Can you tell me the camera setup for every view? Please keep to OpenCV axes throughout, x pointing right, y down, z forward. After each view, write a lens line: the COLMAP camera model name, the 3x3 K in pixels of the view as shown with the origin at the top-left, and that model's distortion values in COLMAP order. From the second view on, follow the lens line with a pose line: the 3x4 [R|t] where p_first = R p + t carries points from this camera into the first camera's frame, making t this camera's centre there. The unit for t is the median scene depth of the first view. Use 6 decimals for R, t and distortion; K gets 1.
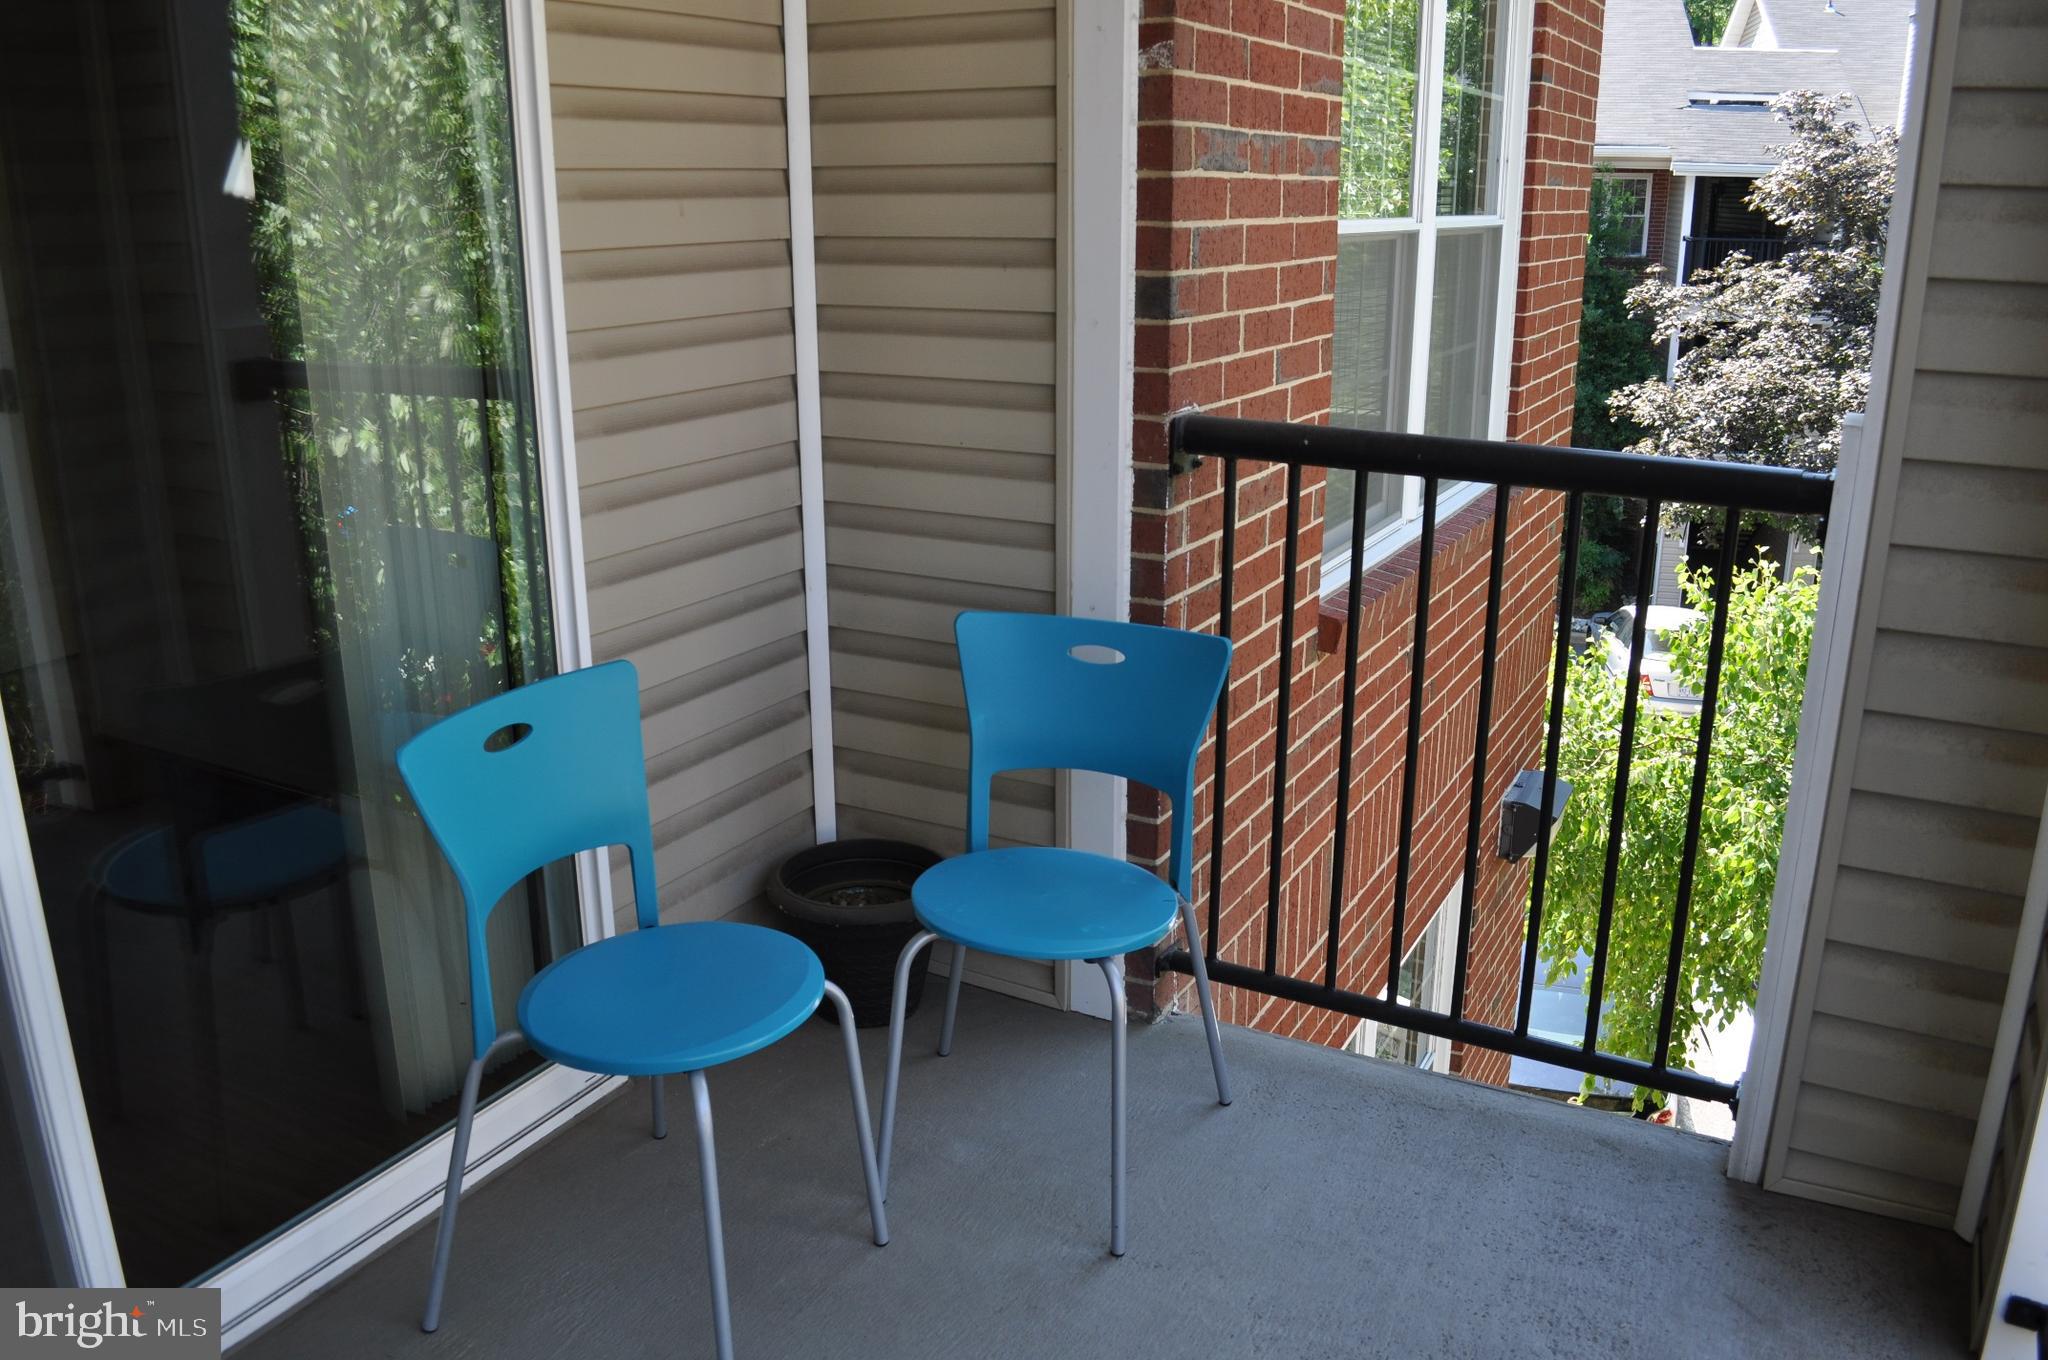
lens RADIAL K [[1625.4, 0, 1036.3], [0, 1625.4, 689.1], [0, 0, 1]] dist [-0.083150, 0.008286]
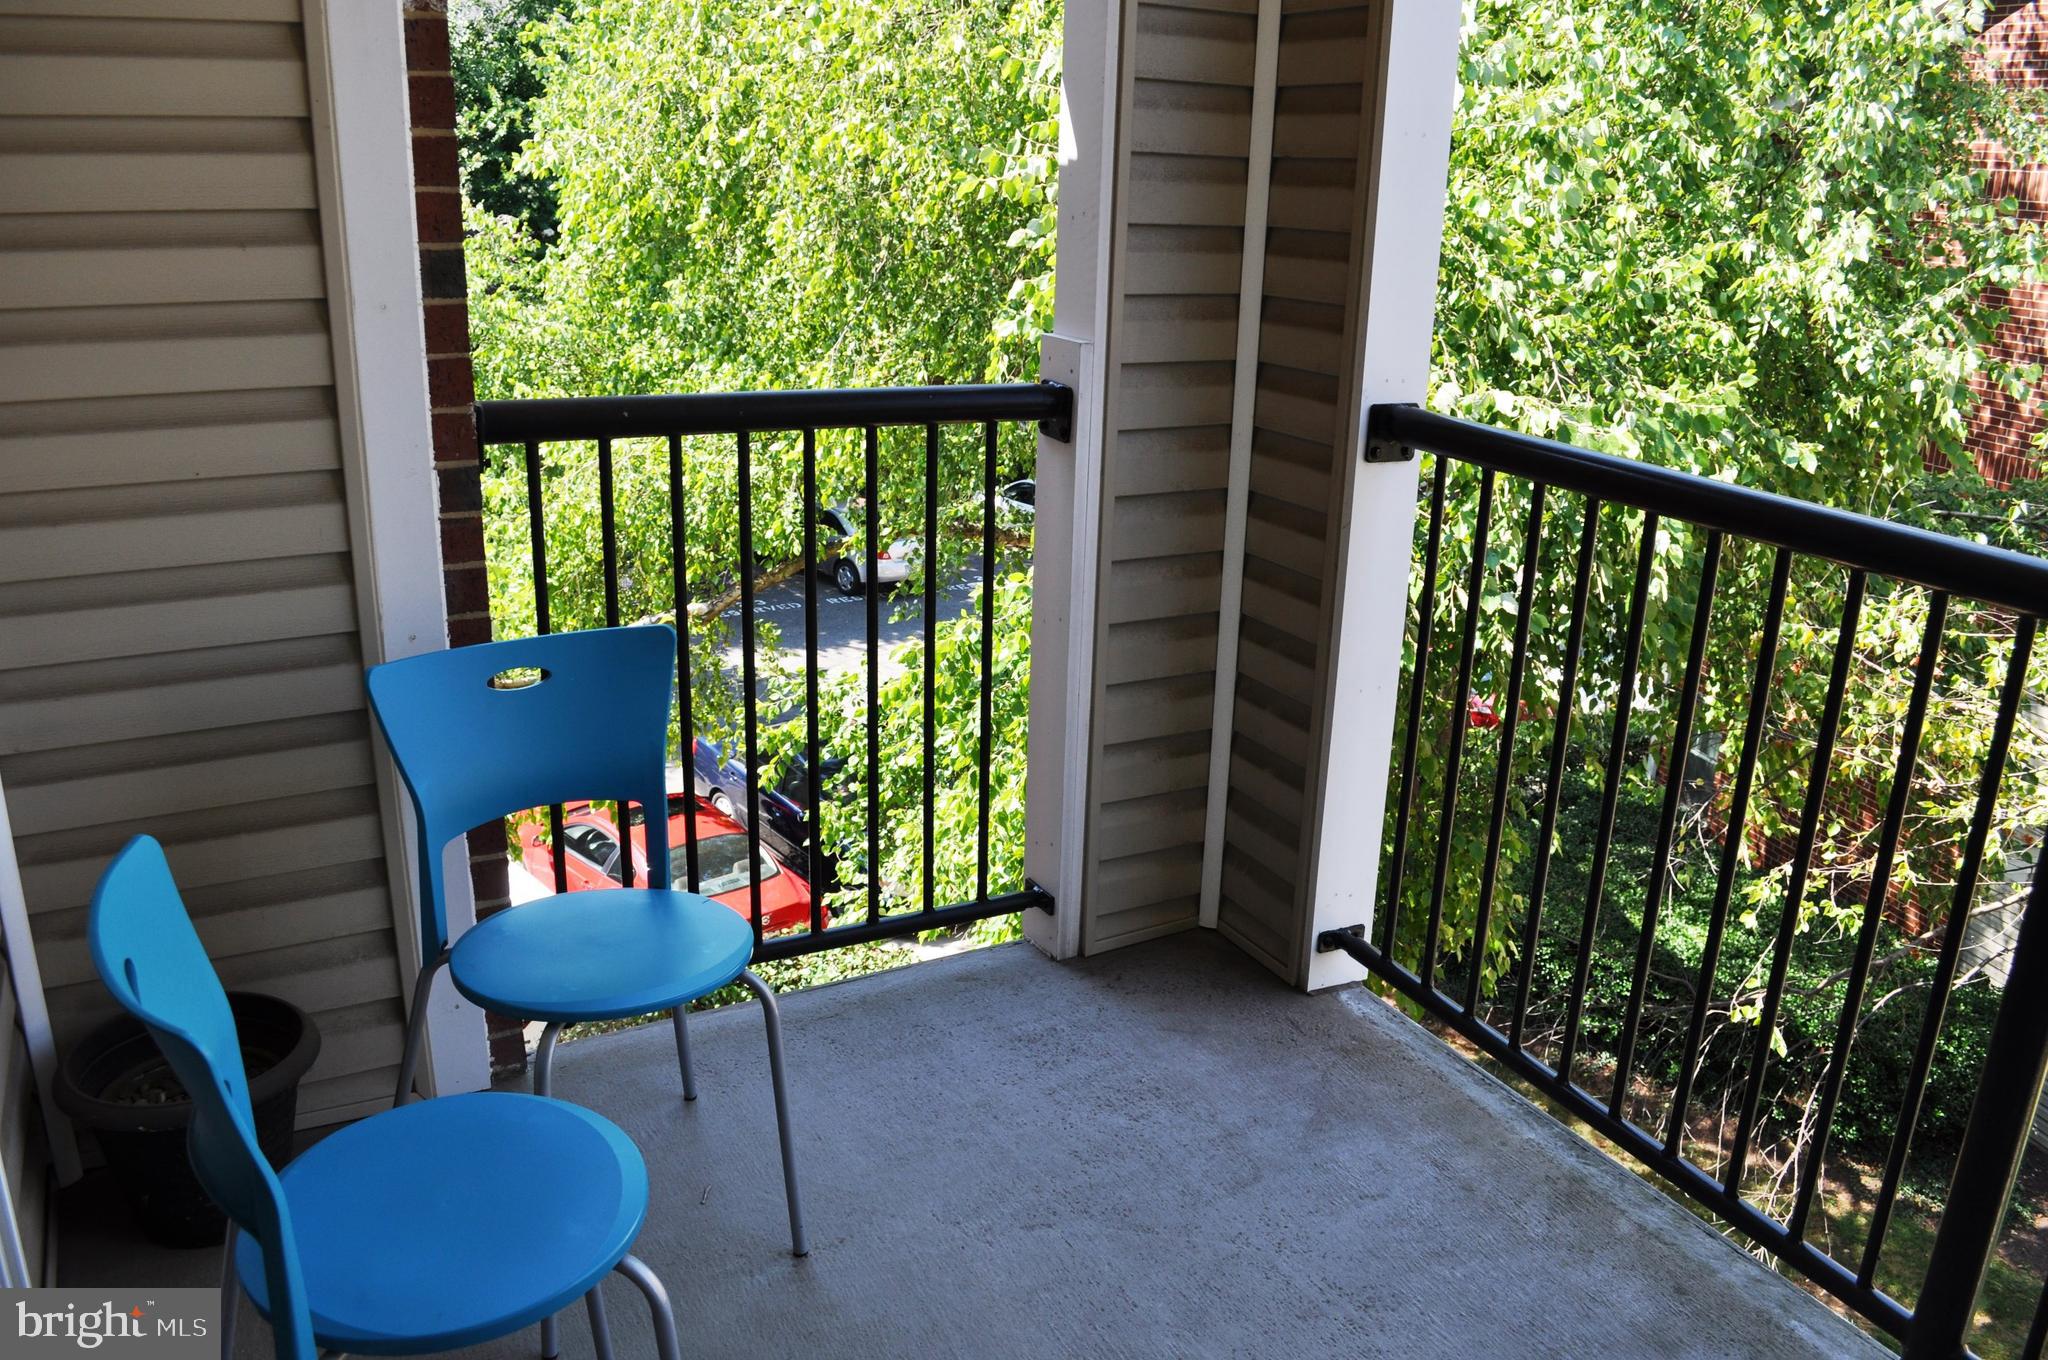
lens RADIAL K [[1625.4, 0, 1036.3], [0, 1625.4, 689.1], [0, 0, 1]] dist [-0.083150, 0.008286]
pose [[0.533310, -0.250260, 0.808053, -0.507816], [0.220007, 0.963398, 0.153168, -0.085298], [-0.816809, 0.096092, 0.568849, 0.261401]]
